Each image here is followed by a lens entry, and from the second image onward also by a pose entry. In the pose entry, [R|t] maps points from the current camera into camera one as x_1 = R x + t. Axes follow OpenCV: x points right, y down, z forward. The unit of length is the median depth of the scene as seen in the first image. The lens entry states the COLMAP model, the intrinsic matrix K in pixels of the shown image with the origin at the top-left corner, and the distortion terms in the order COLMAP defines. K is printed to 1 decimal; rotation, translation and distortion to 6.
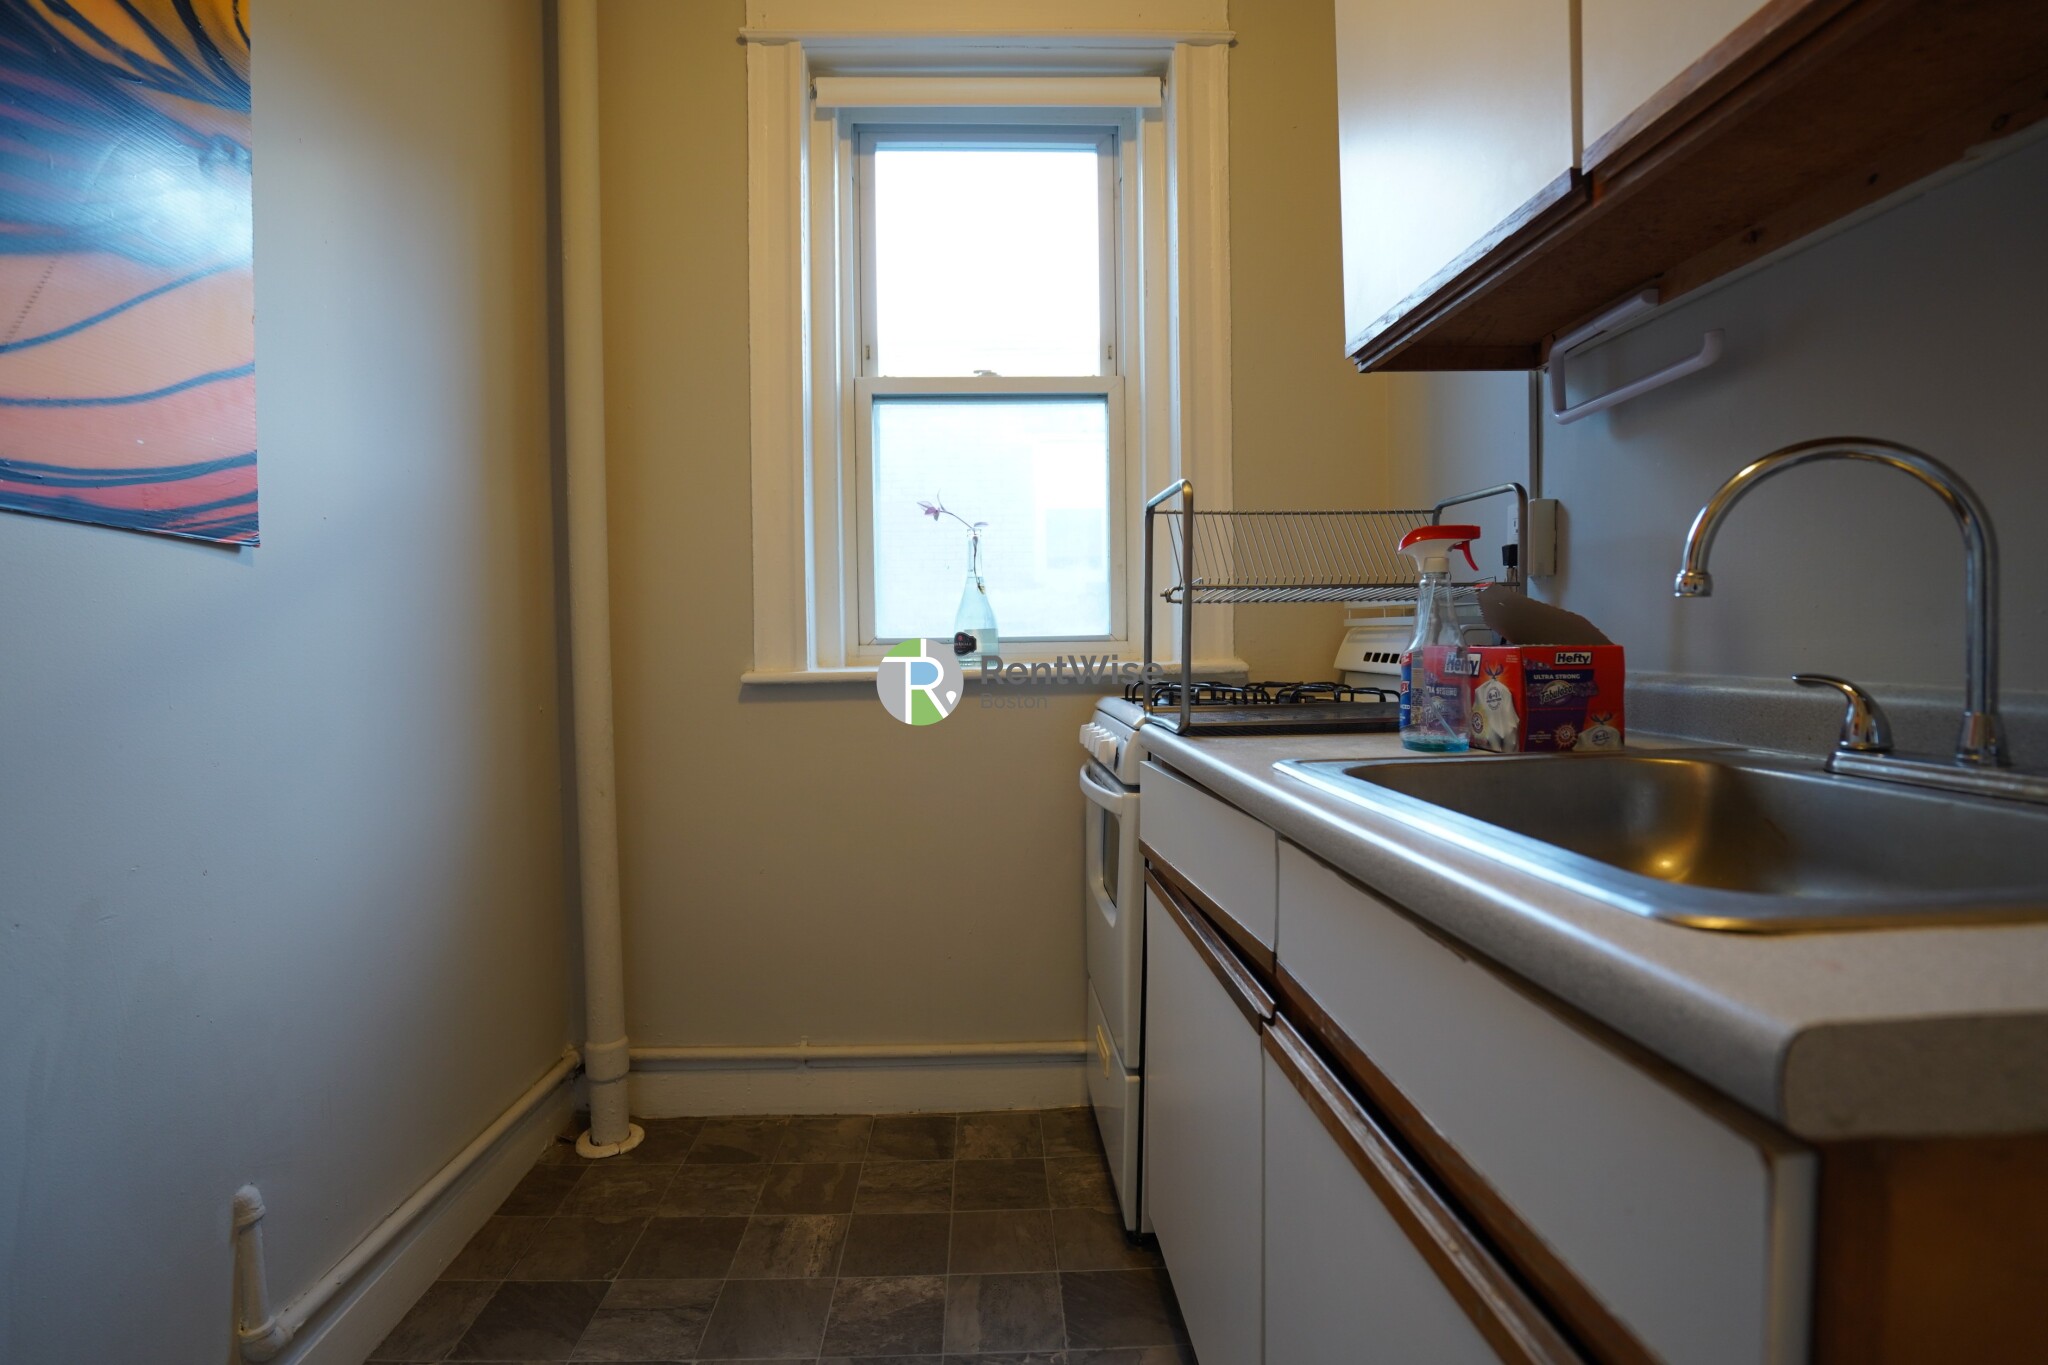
lens RADIAL K [[998.6, 0, 1022.2], [0, 998.6, 678.5], [0, 0, 1]] dist [-0.062083, 0.024815]
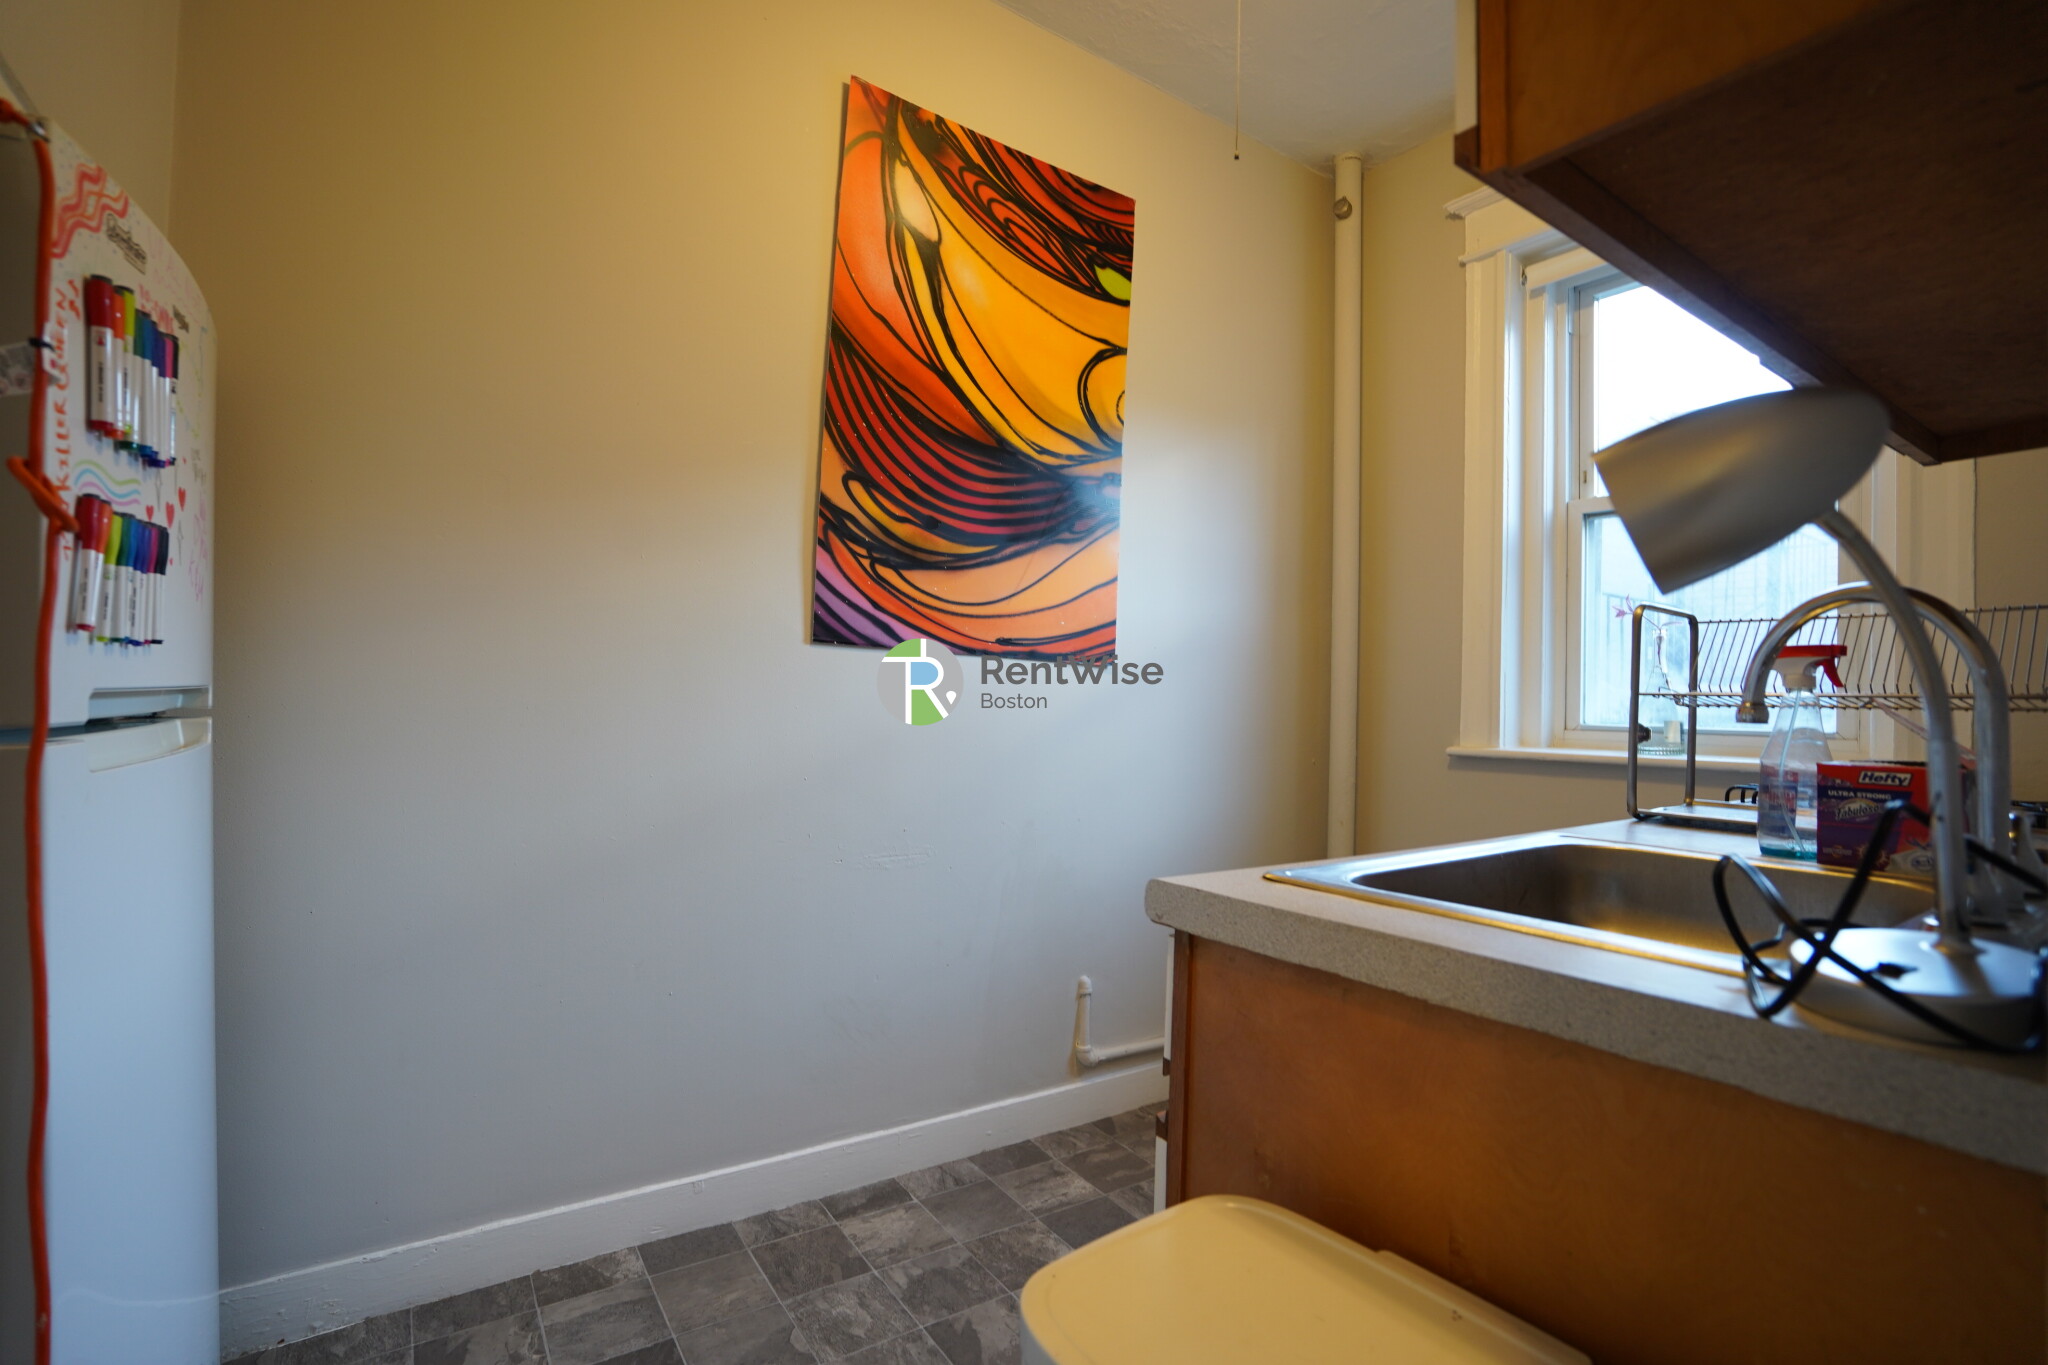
lens RADIAL K [[957.9, 0, 1023.6], [0, 957.9, 680.8], [0, 0, 1]] dist [-0.058511, 0.023629]
pose [[0.533480, 0.009249, -0.845762, 0.626932], [-0.064461, 0.997477, -0.029752, -0.024857], [0.843353, 0.070390, 0.532730, -0.179558]]
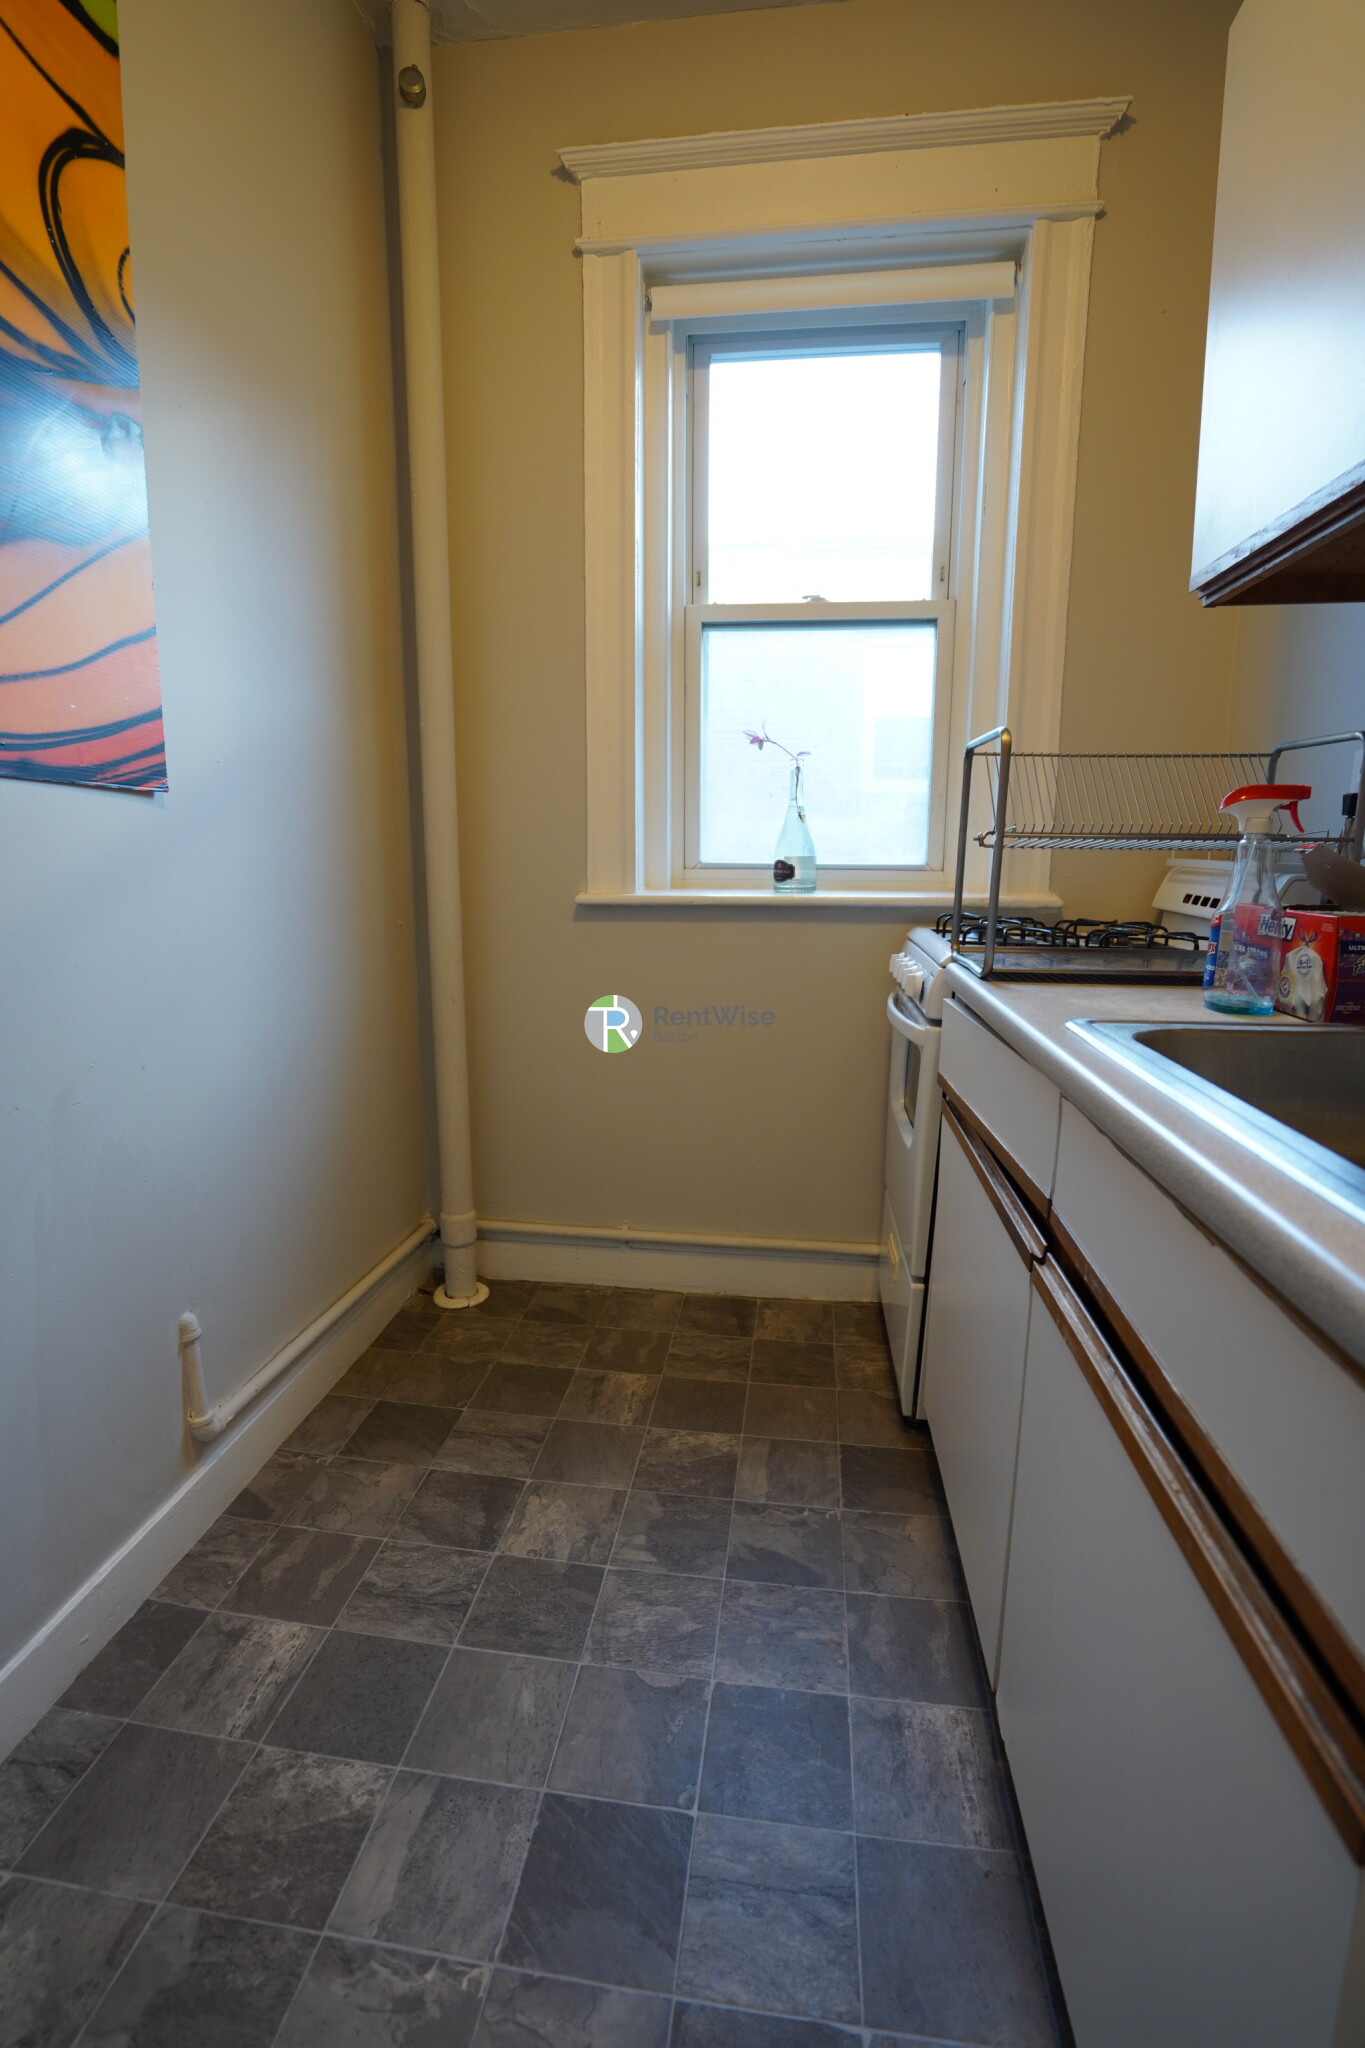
lens RADIAL K [[957.9, 0, 682.6], [0, 957.9, 1027.4], [0, 0, 1]] dist [-0.058511, 0.023629]
pose [[0.985799, 0.049599, -0.160437, 0.010318], [-0.024359, 0.987517, 0.155615, -0.036673], [0.166153, -0.149497, 0.974702, -0.027535]]
